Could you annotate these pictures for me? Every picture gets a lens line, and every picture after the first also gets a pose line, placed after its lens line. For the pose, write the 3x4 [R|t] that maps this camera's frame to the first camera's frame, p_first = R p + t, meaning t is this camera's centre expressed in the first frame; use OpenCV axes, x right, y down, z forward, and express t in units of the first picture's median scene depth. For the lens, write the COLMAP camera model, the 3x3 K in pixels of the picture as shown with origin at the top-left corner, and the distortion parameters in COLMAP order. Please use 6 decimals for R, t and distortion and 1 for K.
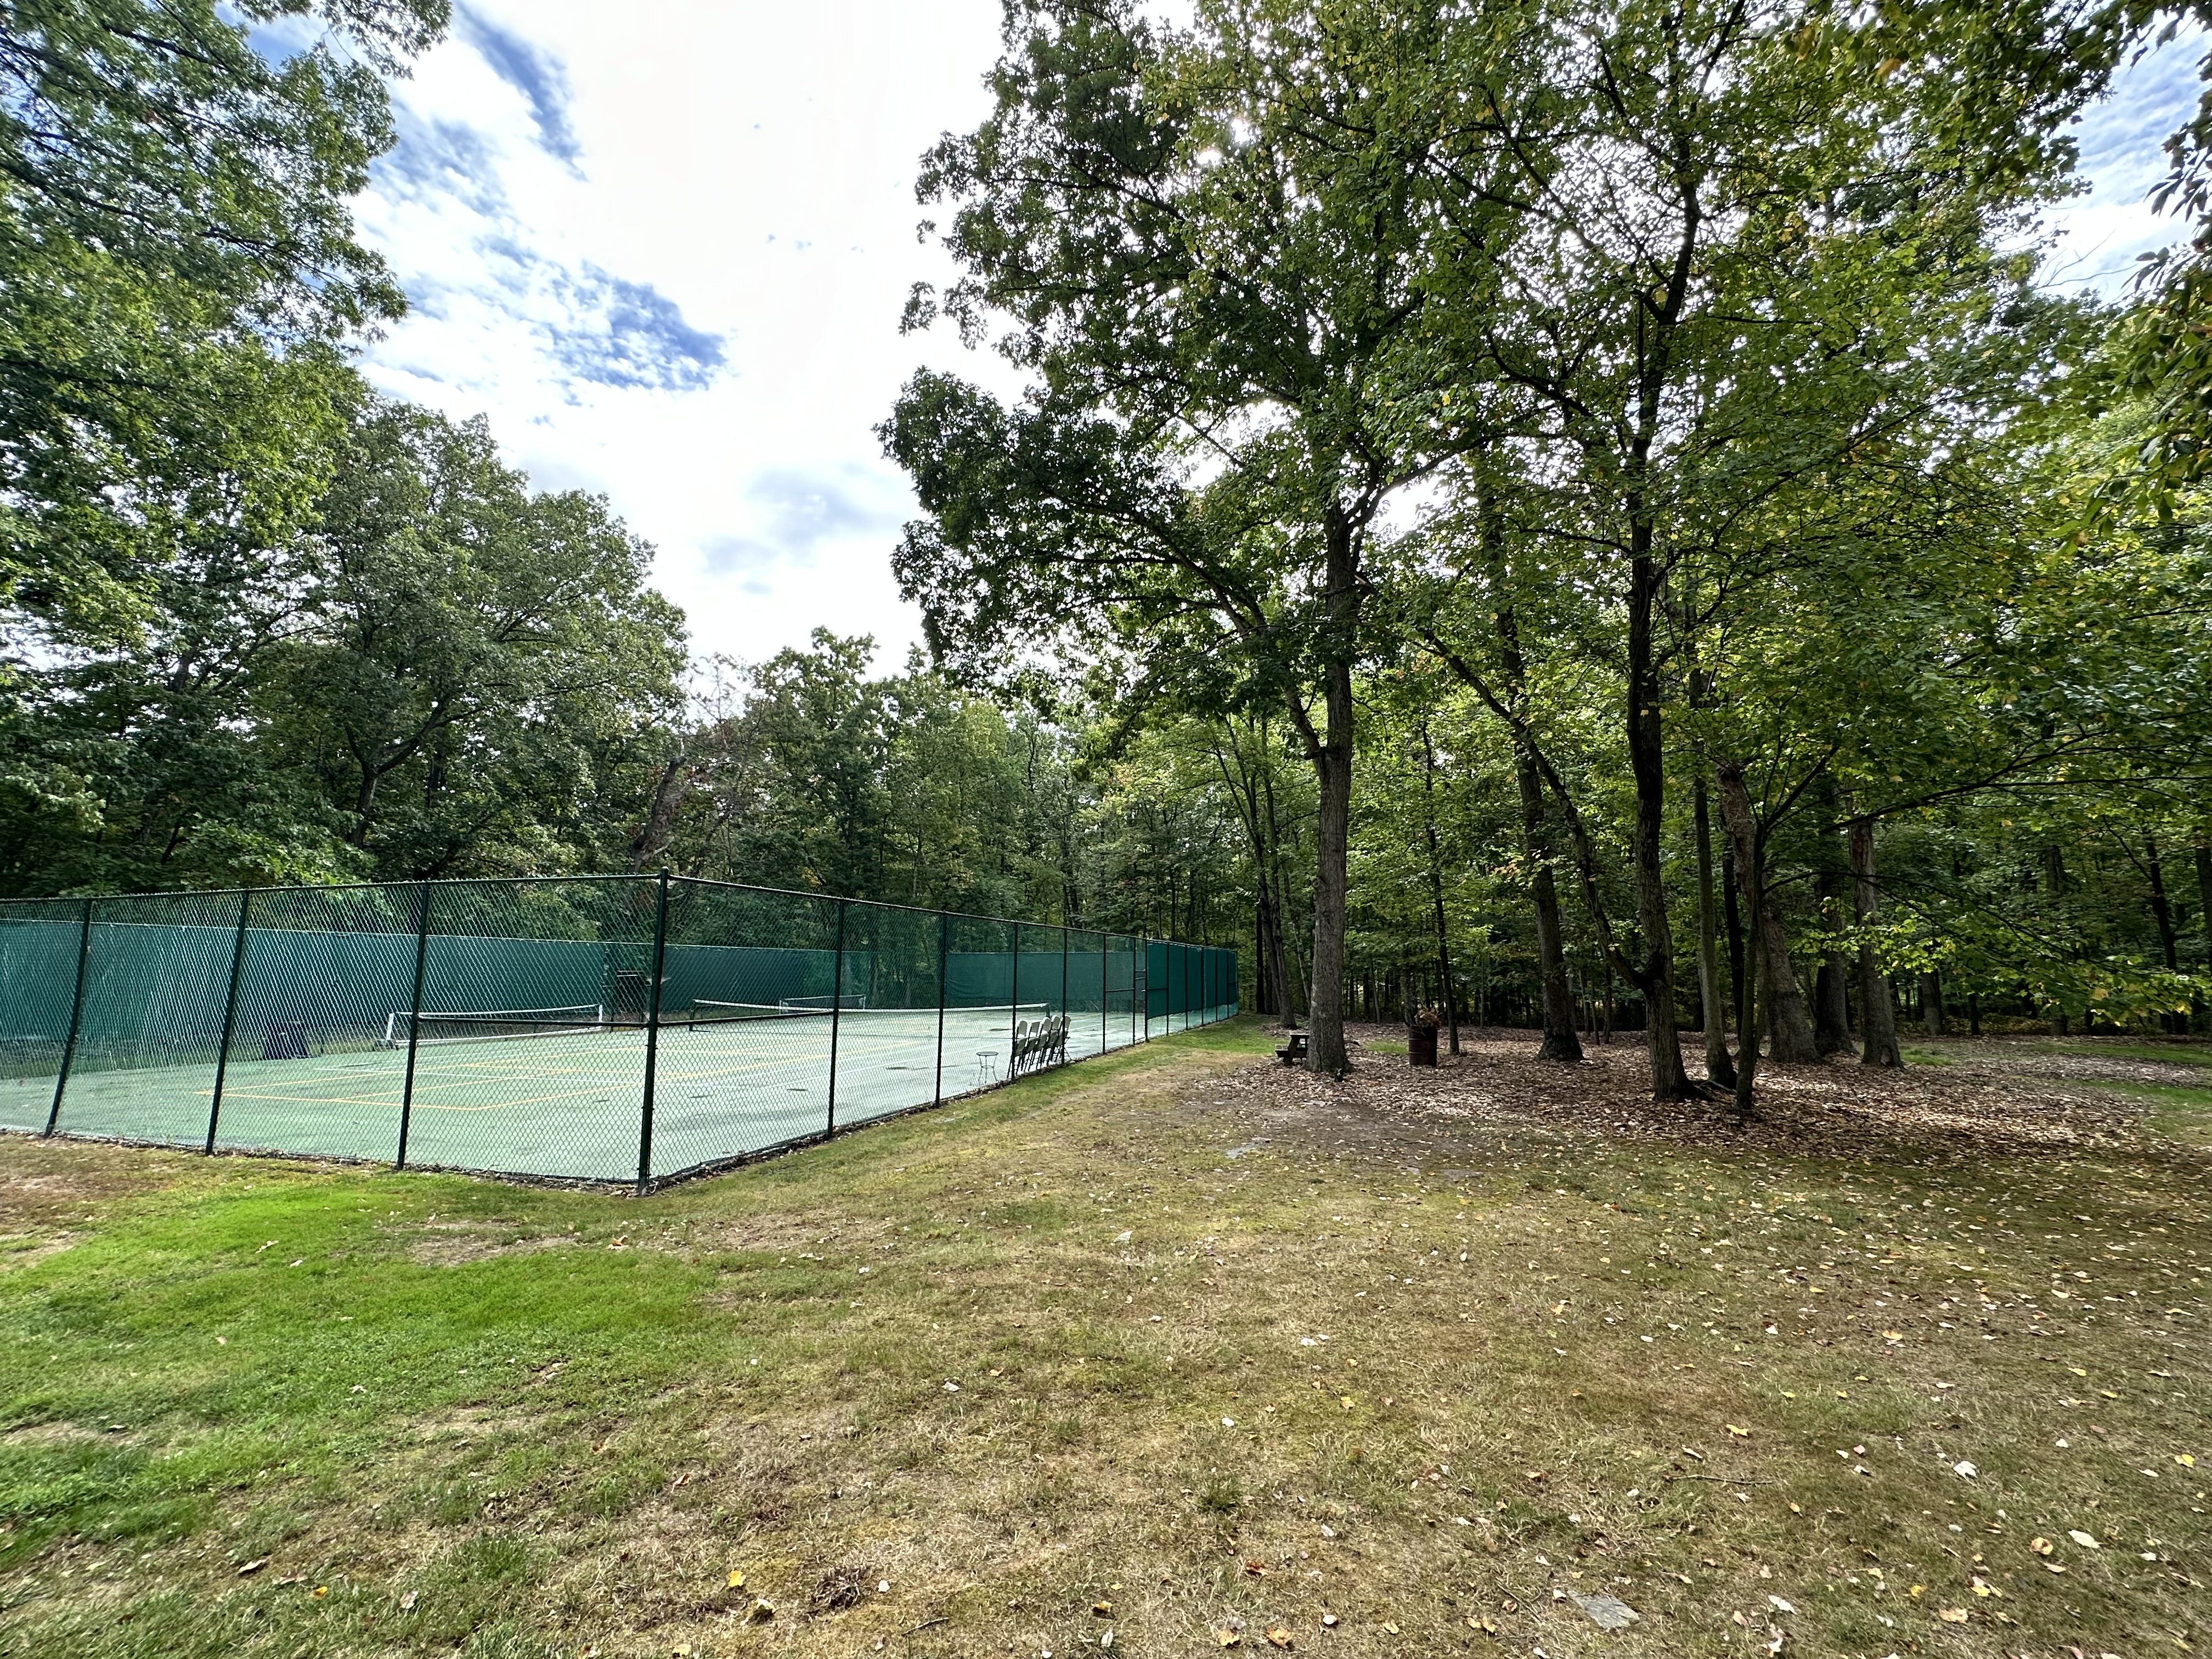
lens RADIAL K [[903.6, 0, 1108.8], [0, 903.6, 823.5], [0, 0, 1]] dist [-0.003077, 0.000345]
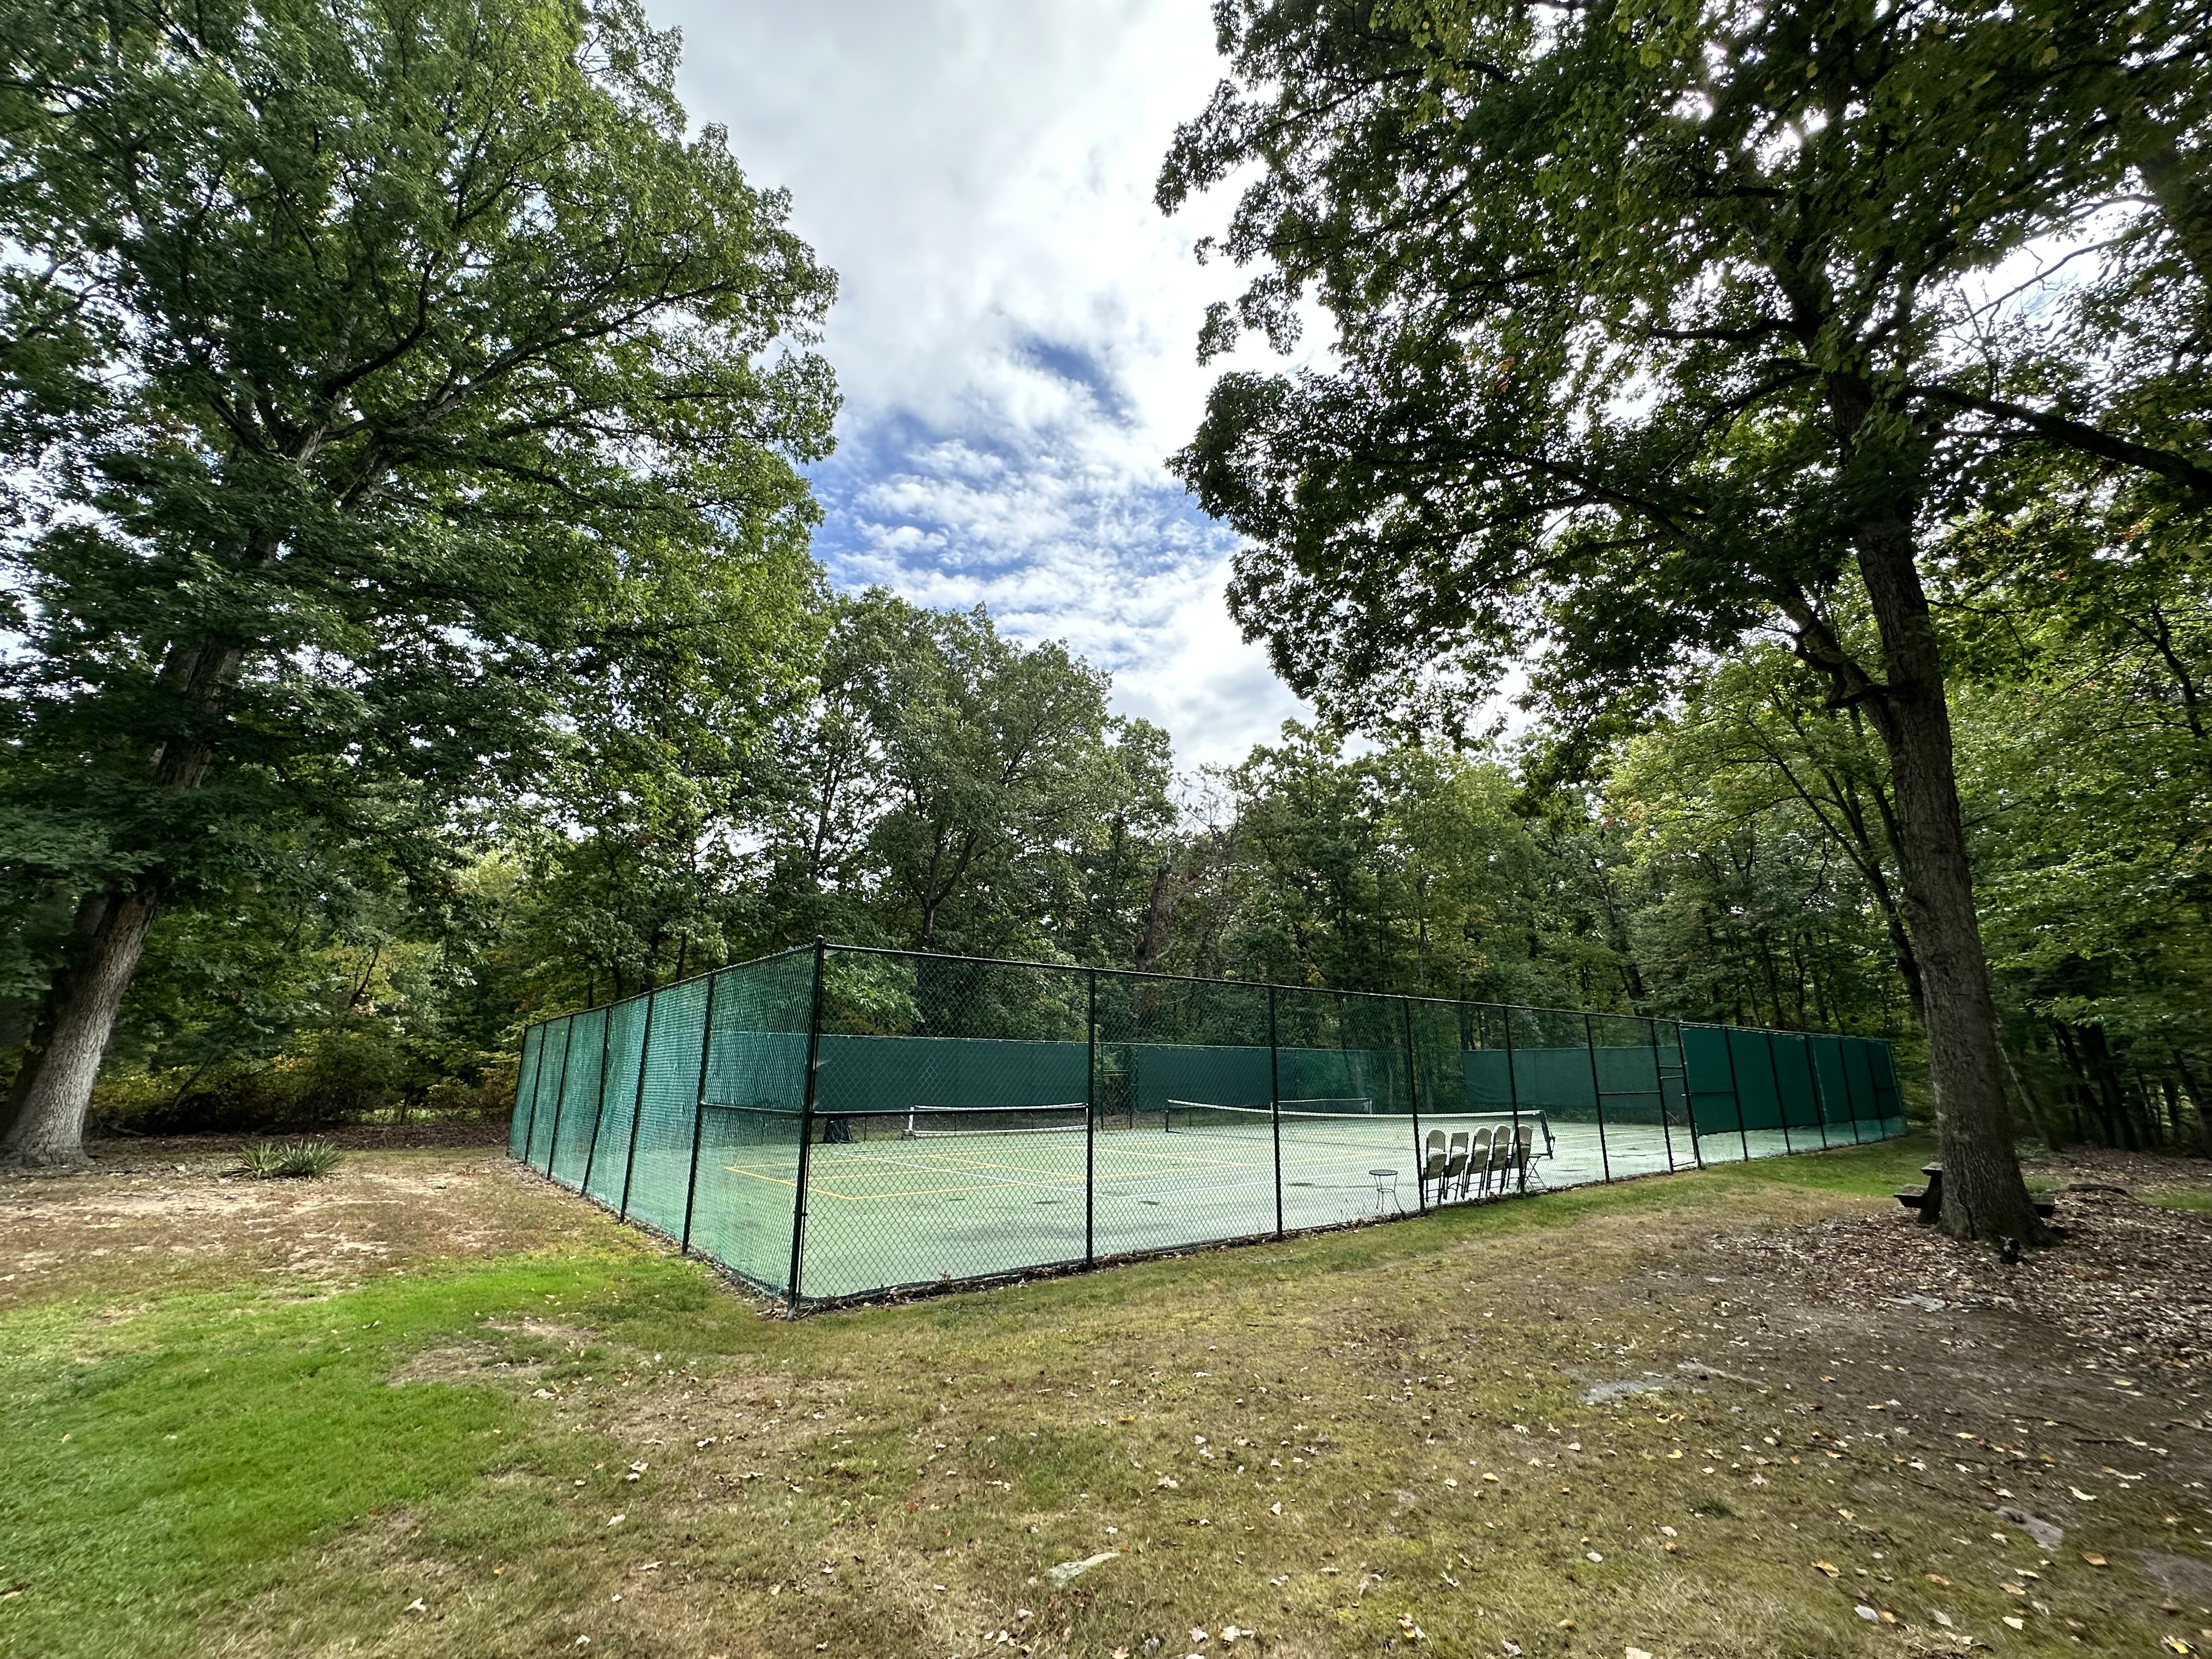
lens RADIAL K [[903.6, 0, 1108.8], [0, 903.6, 823.5], [0, 0, 1]] dist [-0.003077, 0.000345]
pose [[0.823177, -0.152427, -0.546942, 0.120679], [0.090804, 0.986235, -0.138188, 0.041821], [0.560477, 0.064089, 0.825686, 0.191287]]
